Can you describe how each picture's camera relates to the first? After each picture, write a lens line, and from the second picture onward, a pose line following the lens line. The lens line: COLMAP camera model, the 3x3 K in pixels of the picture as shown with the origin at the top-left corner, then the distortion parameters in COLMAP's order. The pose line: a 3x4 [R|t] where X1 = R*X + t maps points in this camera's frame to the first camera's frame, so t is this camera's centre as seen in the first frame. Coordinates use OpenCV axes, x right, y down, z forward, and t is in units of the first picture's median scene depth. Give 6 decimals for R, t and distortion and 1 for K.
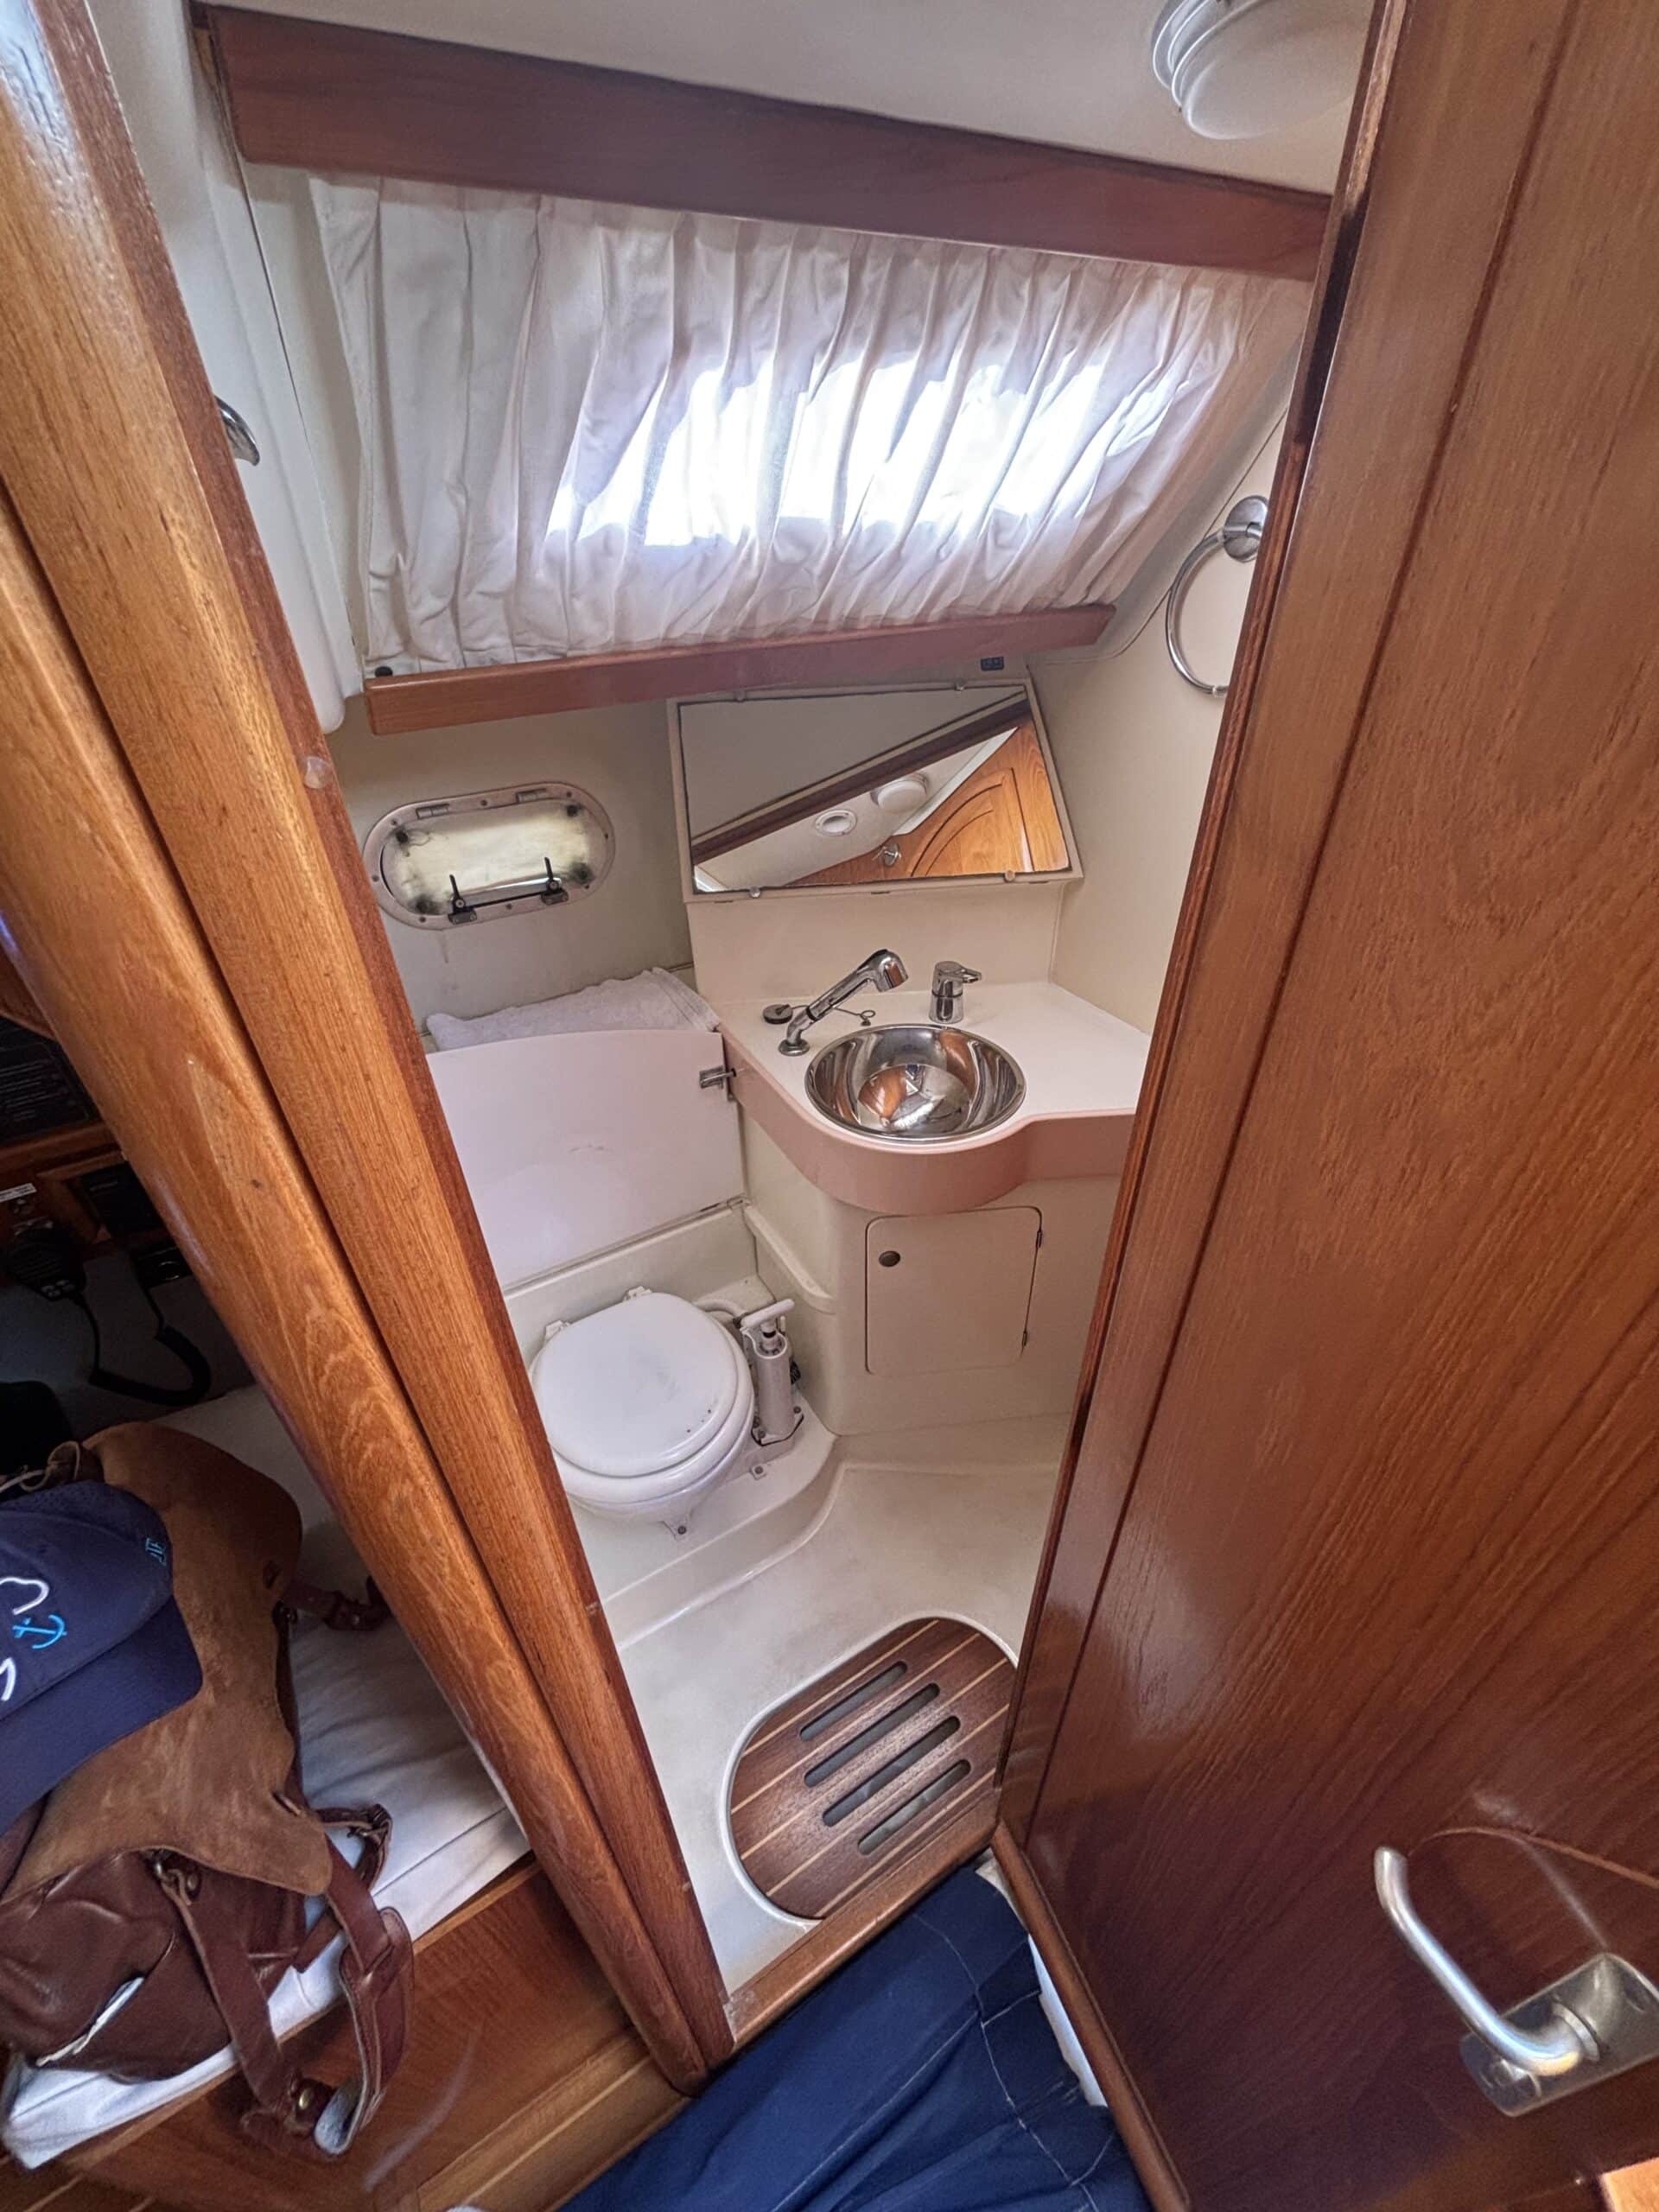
lens RADIAL K [[882.3, 0, 833.8], [0, 882.3, 1098.4], [0, 0, 1]] dist [0.001870, 0.000190]
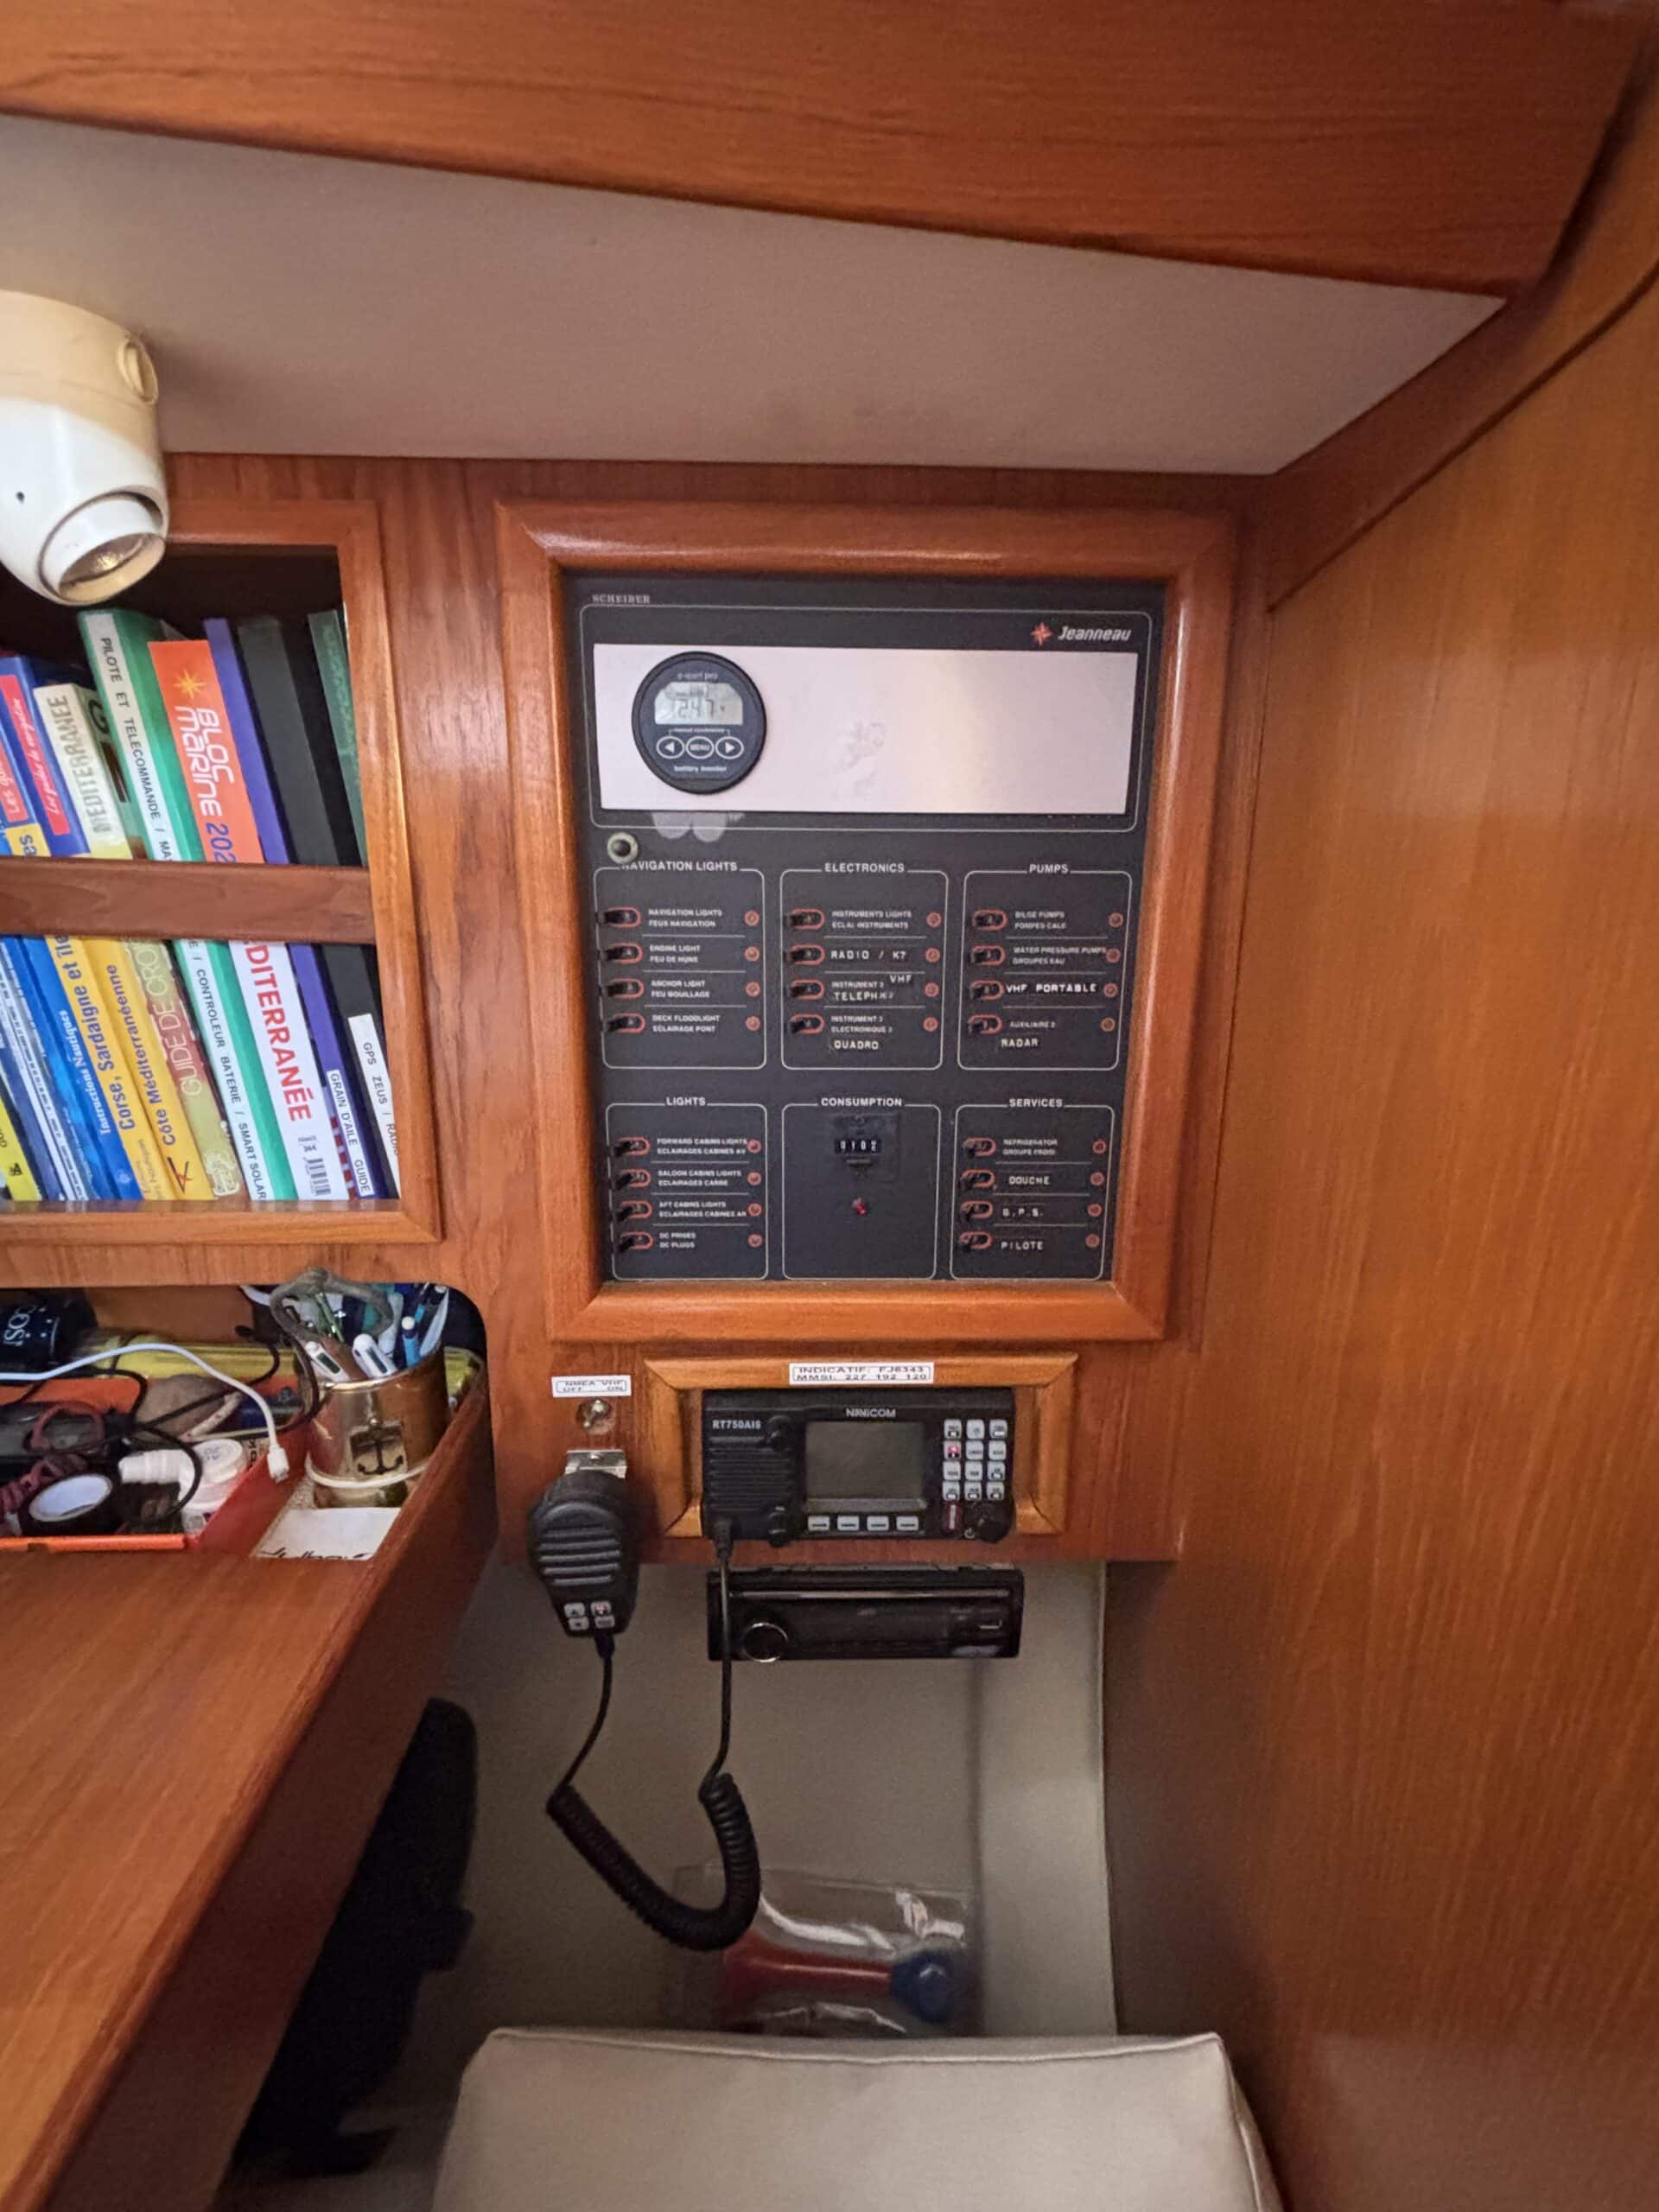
lens RADIAL K [[1029.2, 0, 826.1], [0, 1029.2, 1106.5], [0, 0, 1]] dist [0.002318, -0.000248]
pose [[0.865851, 0.145774, -0.478595, -0.551214], [-0.298289, 0.918405, -0.259914, 0.073200], [0.401655, 0.367806, 0.838685, 0.497746]]
